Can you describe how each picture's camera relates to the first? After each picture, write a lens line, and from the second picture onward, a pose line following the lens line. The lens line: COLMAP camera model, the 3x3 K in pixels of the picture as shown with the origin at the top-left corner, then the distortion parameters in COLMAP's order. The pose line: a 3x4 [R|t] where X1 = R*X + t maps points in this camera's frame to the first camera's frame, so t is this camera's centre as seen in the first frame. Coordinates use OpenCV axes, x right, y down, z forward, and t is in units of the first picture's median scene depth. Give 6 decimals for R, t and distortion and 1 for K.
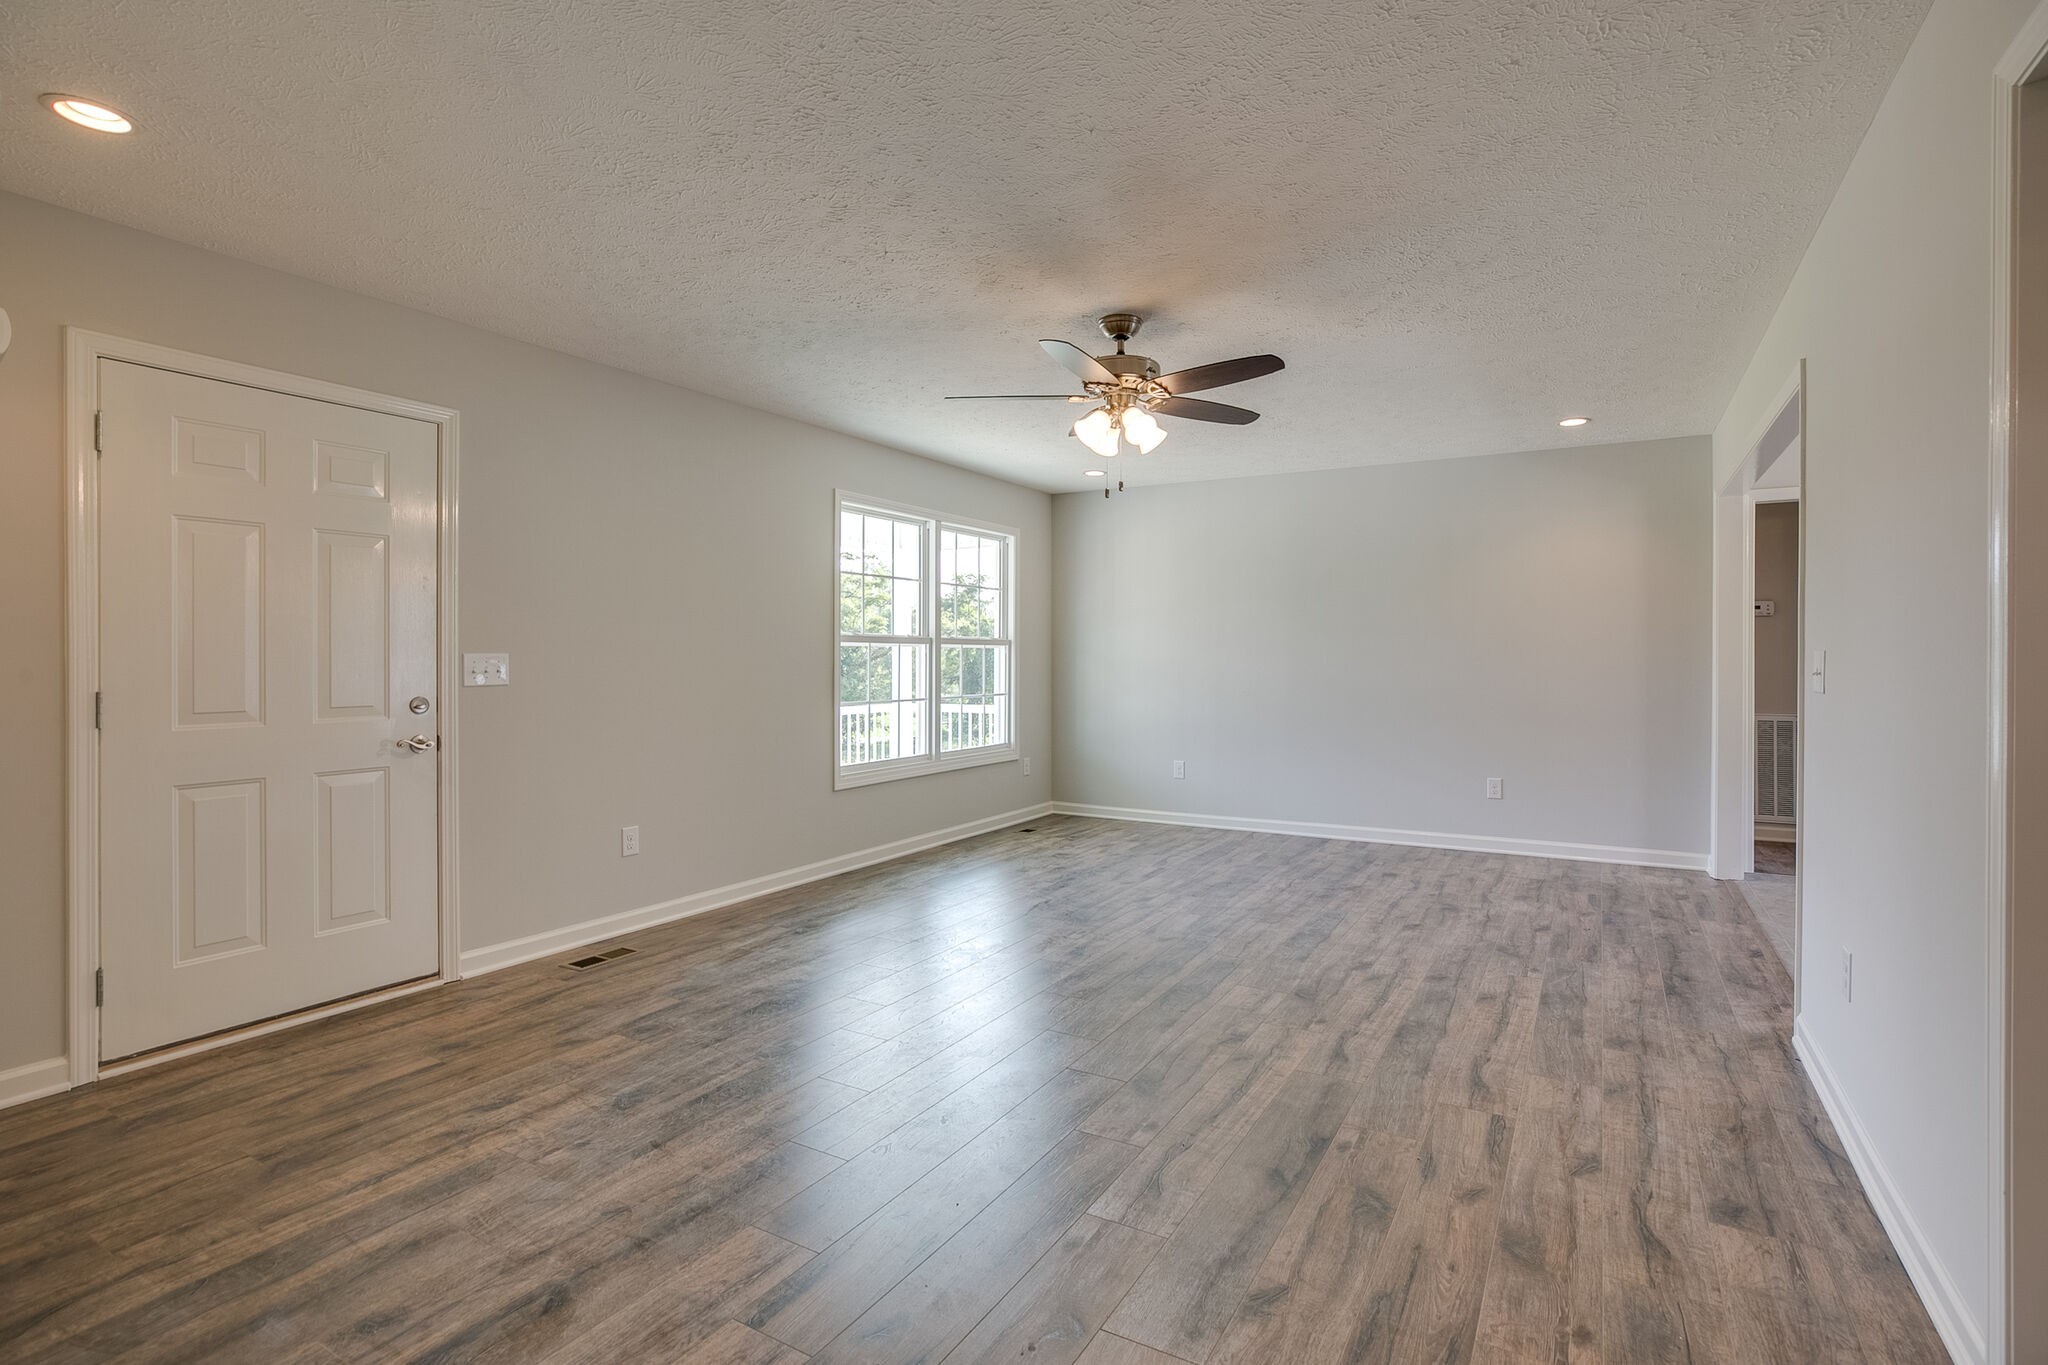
lens RADIAL K [[977.0, 0, 1024.7], [0, 977.0, 672.8], [0, 0, 1]] dist [-0.022883, 0.009055]
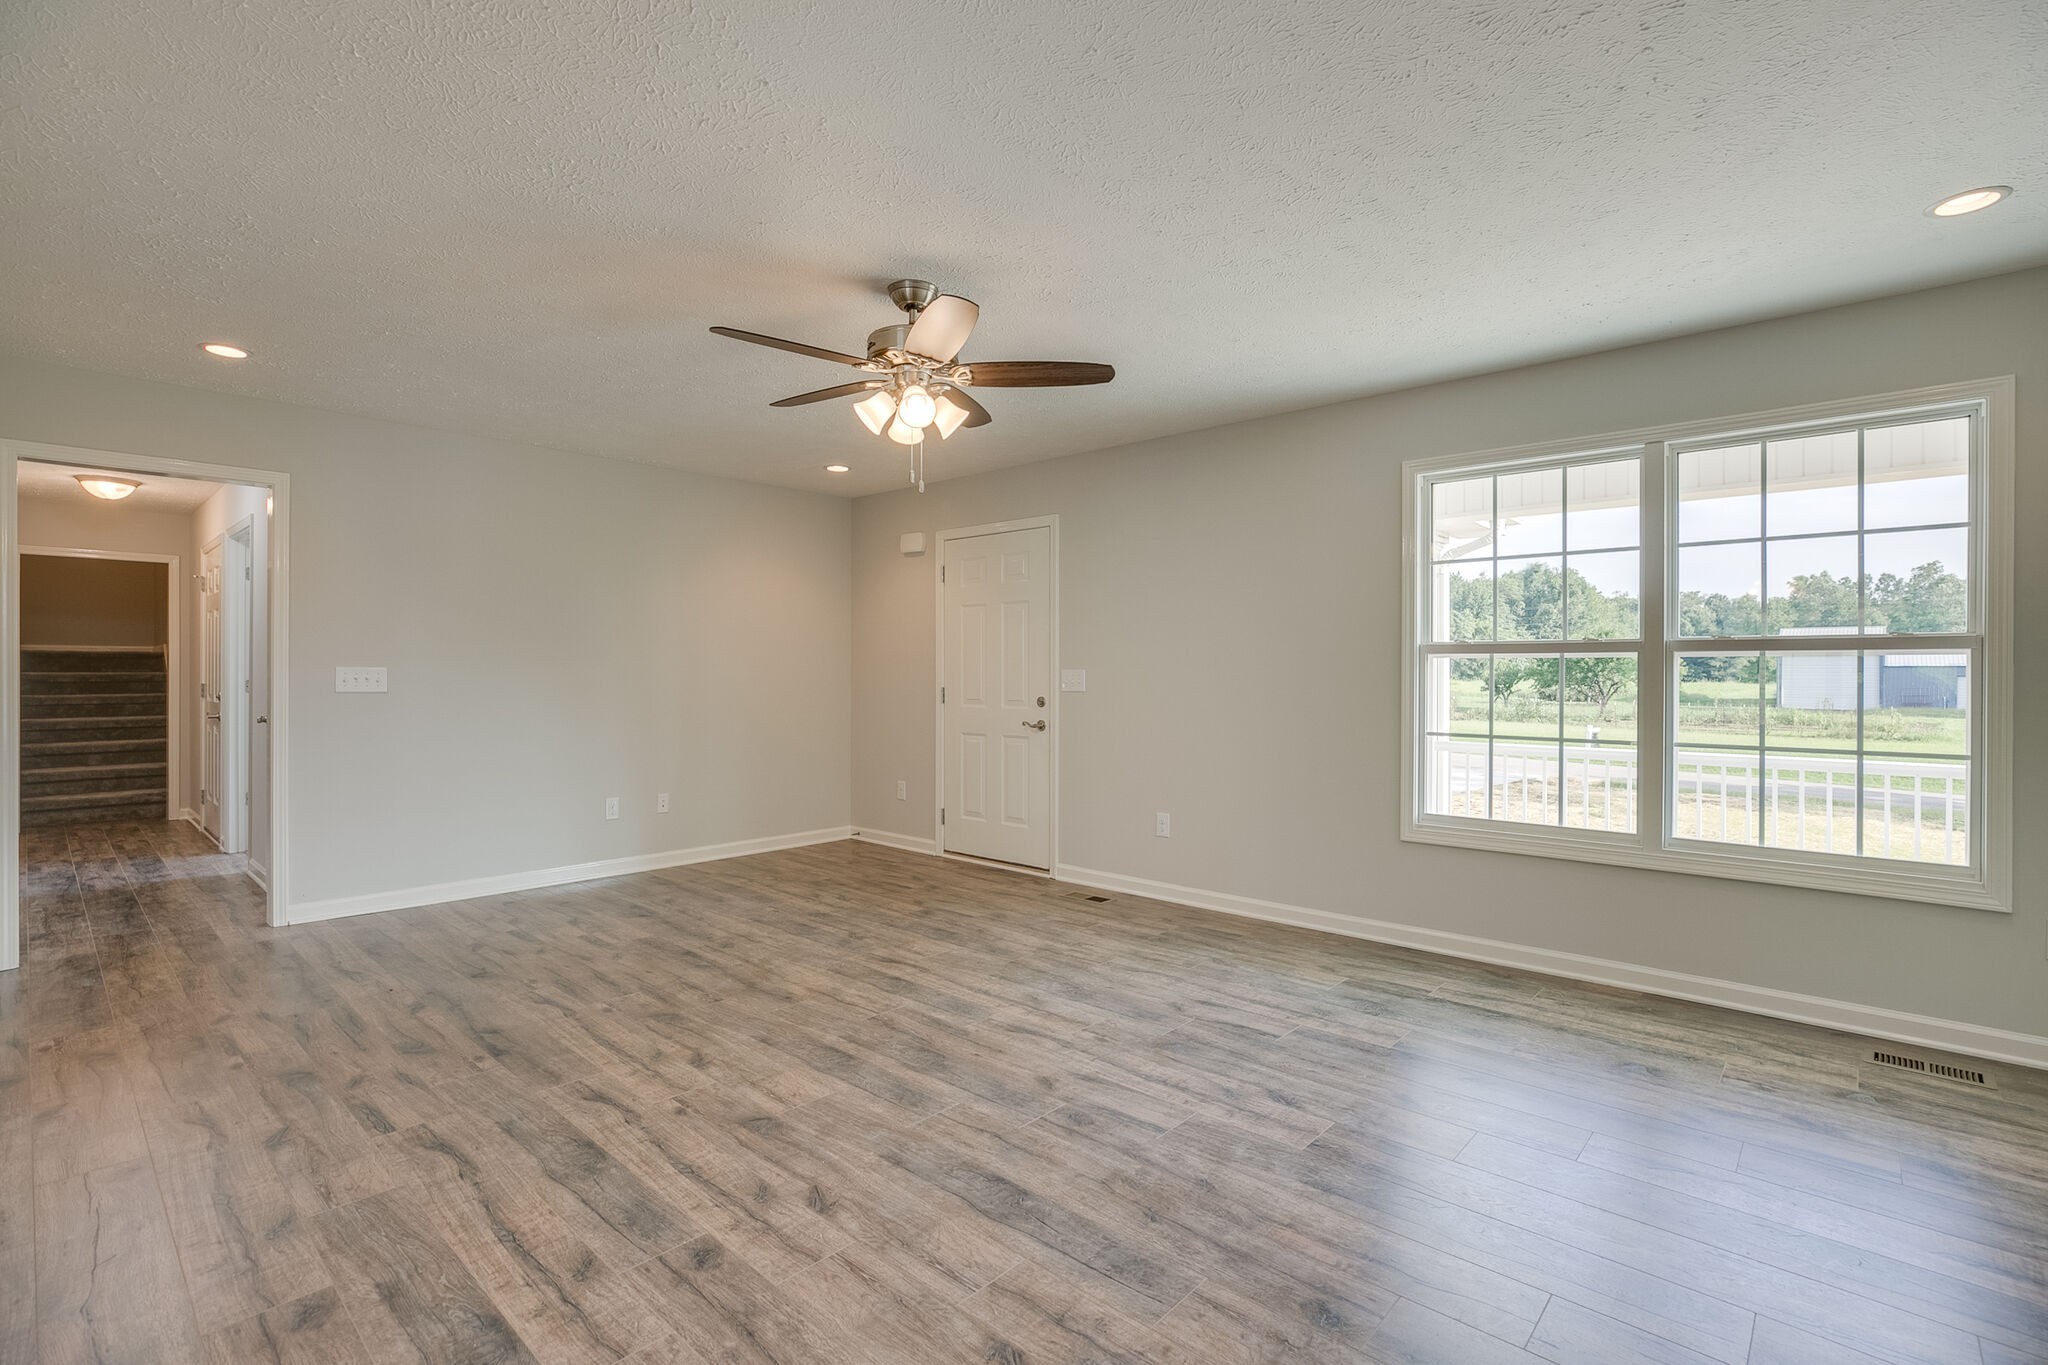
lens RADIAL K [[936.4, 0, 1036.9], [0, 936.4, 668.7], [0, 0, 1]] dist [-0.023569, 0.004490]
pose [[-0.202746, -0.009083, -0.979189, 1.047768], [-0.017829, 0.999825, -0.005583, -0.013421], [0.979069, 0.016326, -0.202873, 1.499621]]
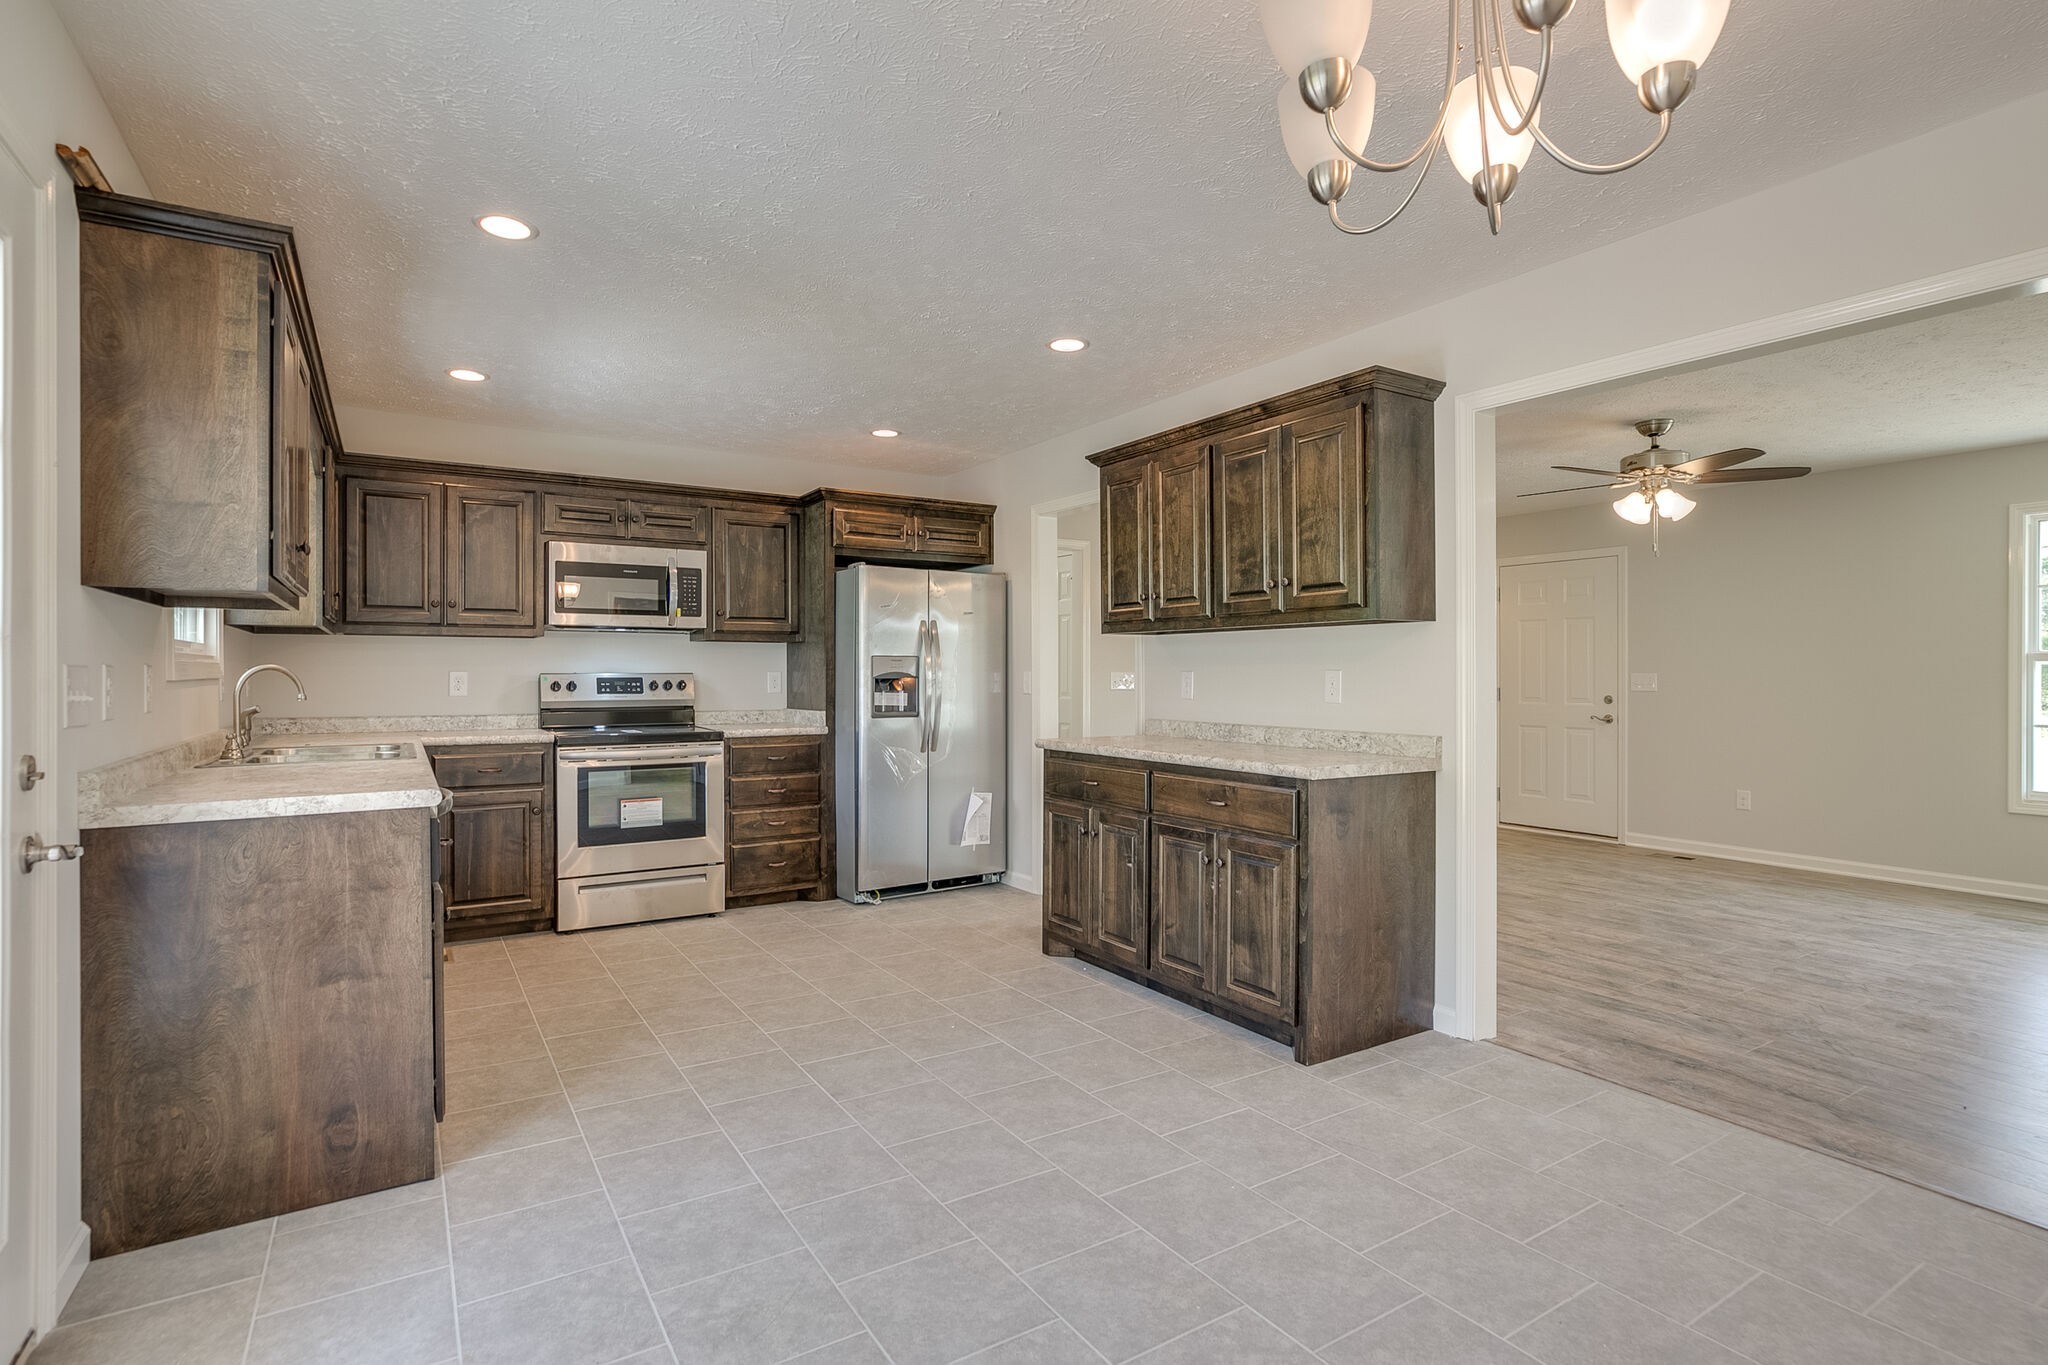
lens RADIAL K [[977.0, 0, 1044.5], [0, 977.0, 673.4], [0, 0, 1]] dist [-0.022883, 0.009055]
pose [[-0.469458, -0.005029, -0.882940, 1.920280], [-0.013683, 0.999905, 0.001580, -0.007941], [0.882849, 0.012823, -0.469483, 1.043467]]
